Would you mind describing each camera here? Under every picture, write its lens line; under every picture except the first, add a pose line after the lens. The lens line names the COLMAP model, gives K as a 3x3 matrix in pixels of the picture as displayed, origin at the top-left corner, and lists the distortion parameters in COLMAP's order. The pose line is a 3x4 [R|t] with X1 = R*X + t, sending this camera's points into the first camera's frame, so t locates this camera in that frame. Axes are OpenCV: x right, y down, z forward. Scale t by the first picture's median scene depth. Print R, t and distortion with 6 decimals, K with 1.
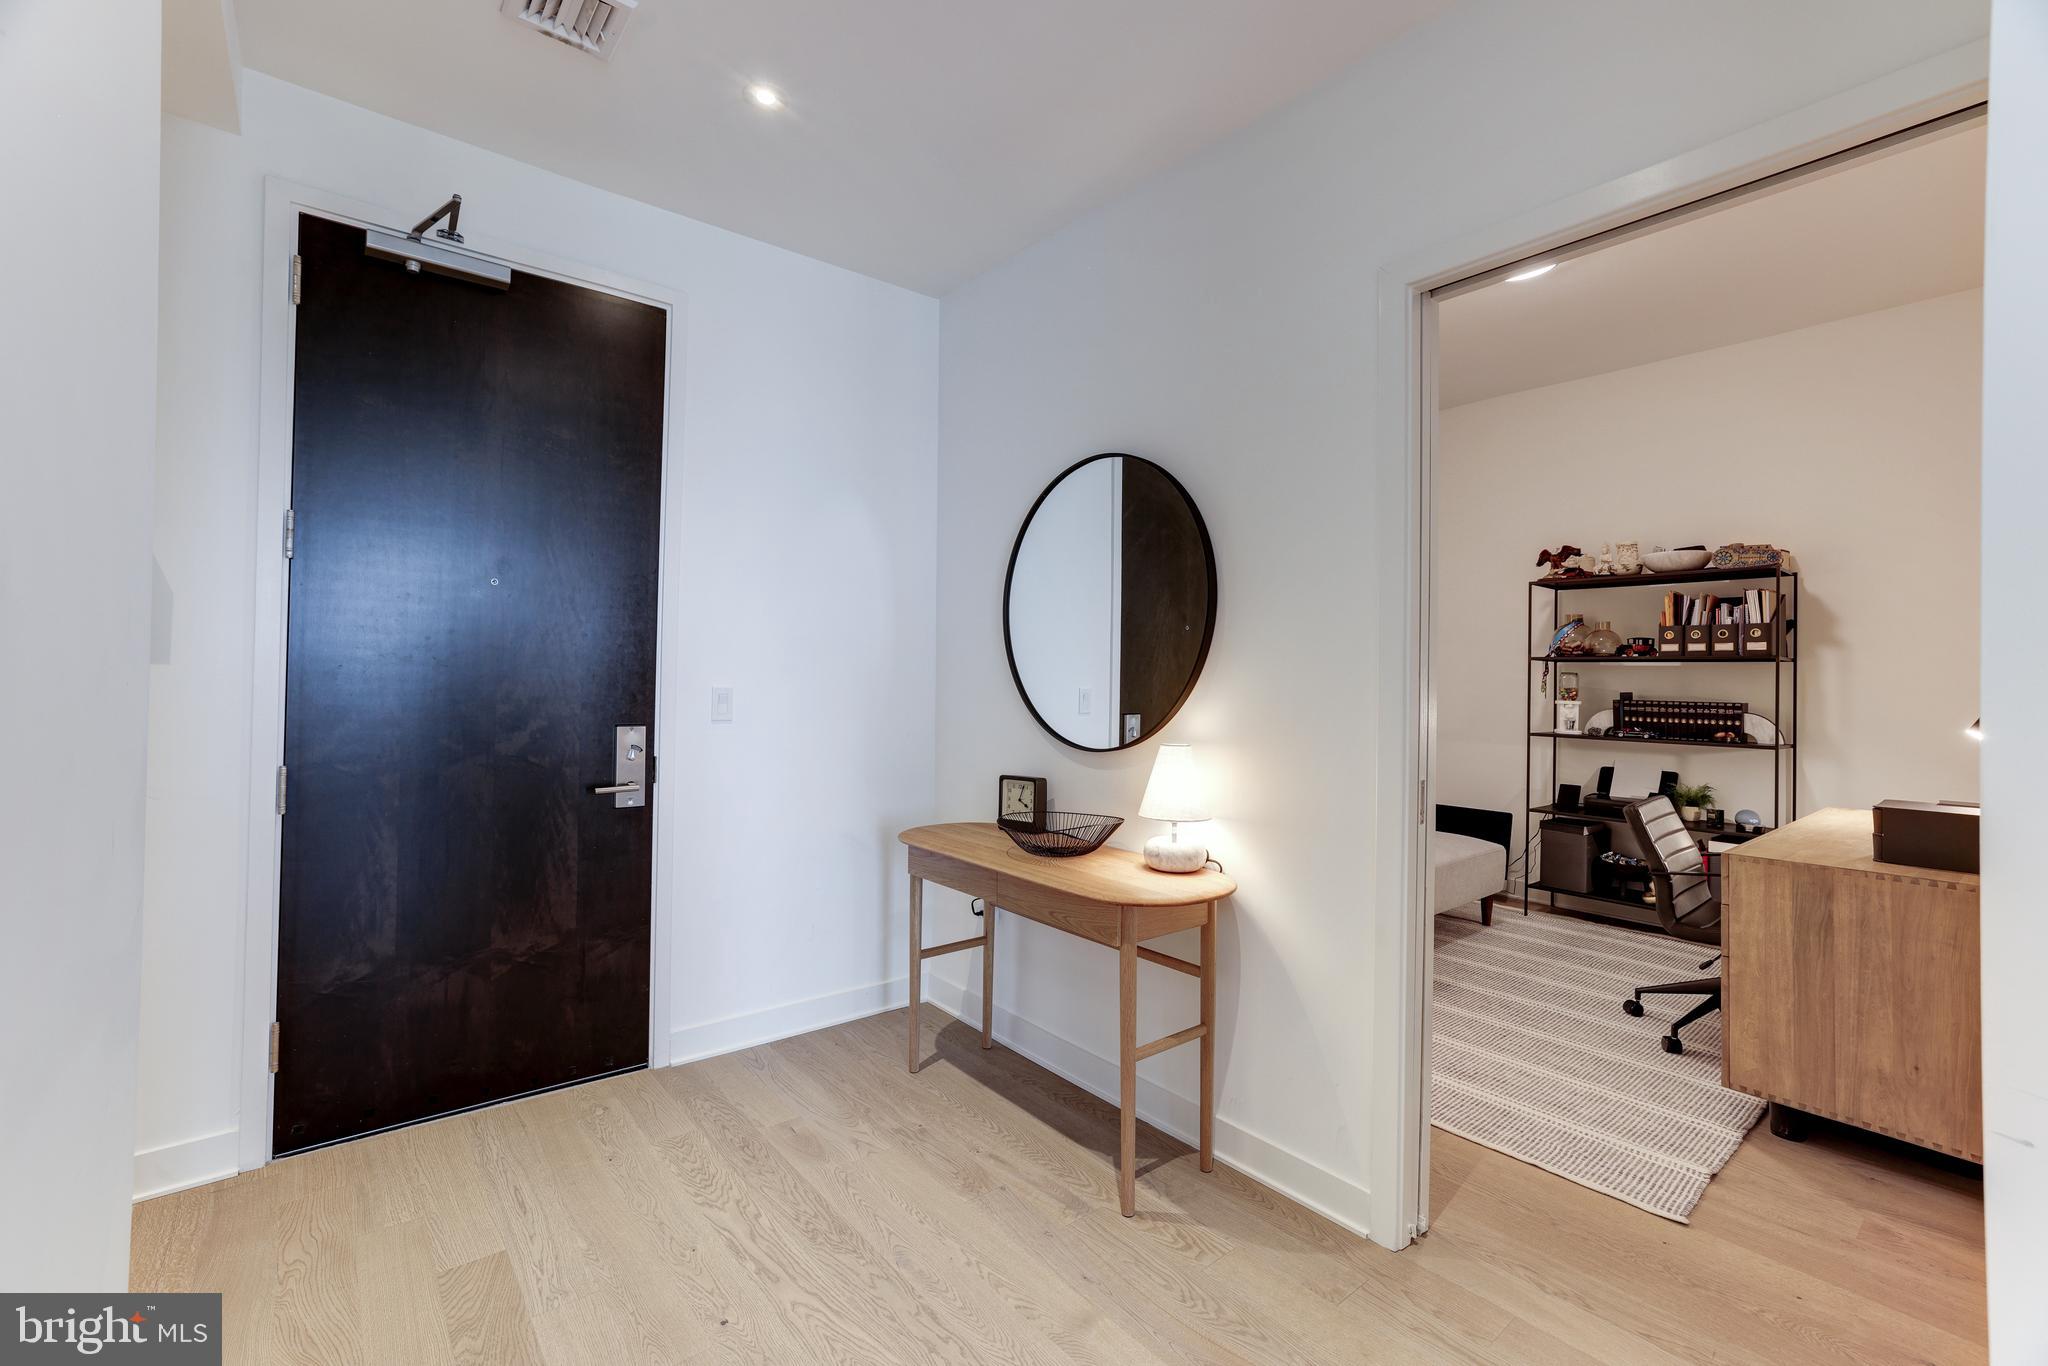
lens RADIAL K [[888.5, 0, 1009.8], [0, 888.5, 670.7], [0, 0, 1]] dist [-0.023641, 0.004463]
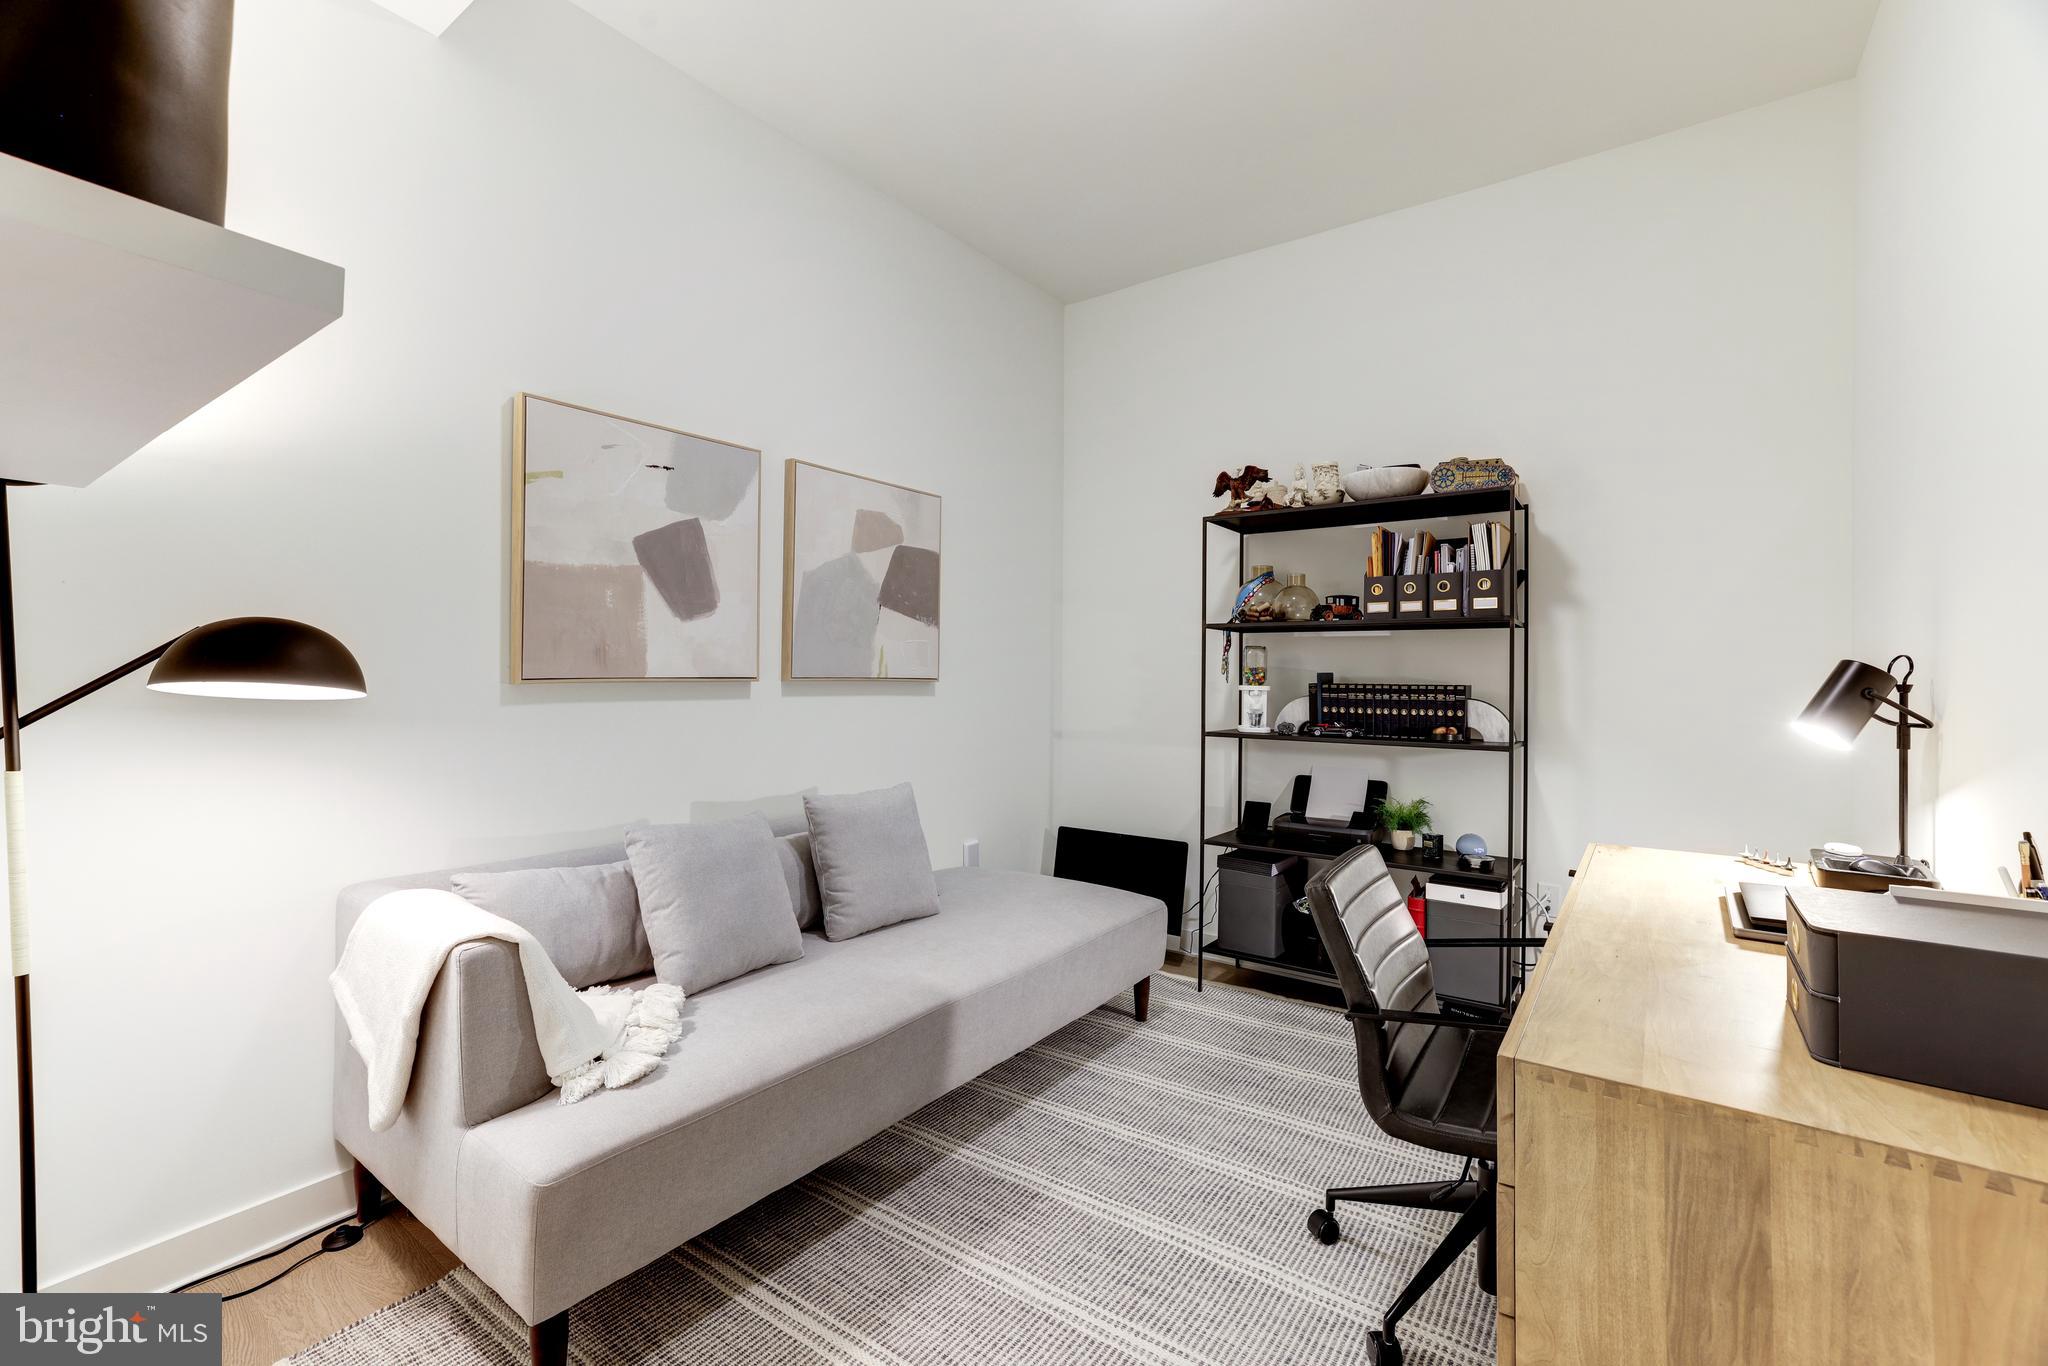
lens RADIAL K [[888.5, 0, 1040.1], [0, 888.5, 678.7], [0, 0, 1]] dist [-0.023641, 0.004463]
pose [[0.959671, -0.010809, 0.280919, 0.297076], [0.006166, 0.999829, 0.017406, 0.016556], [-0.281059, -0.014972, 0.959574, 0.400503]]
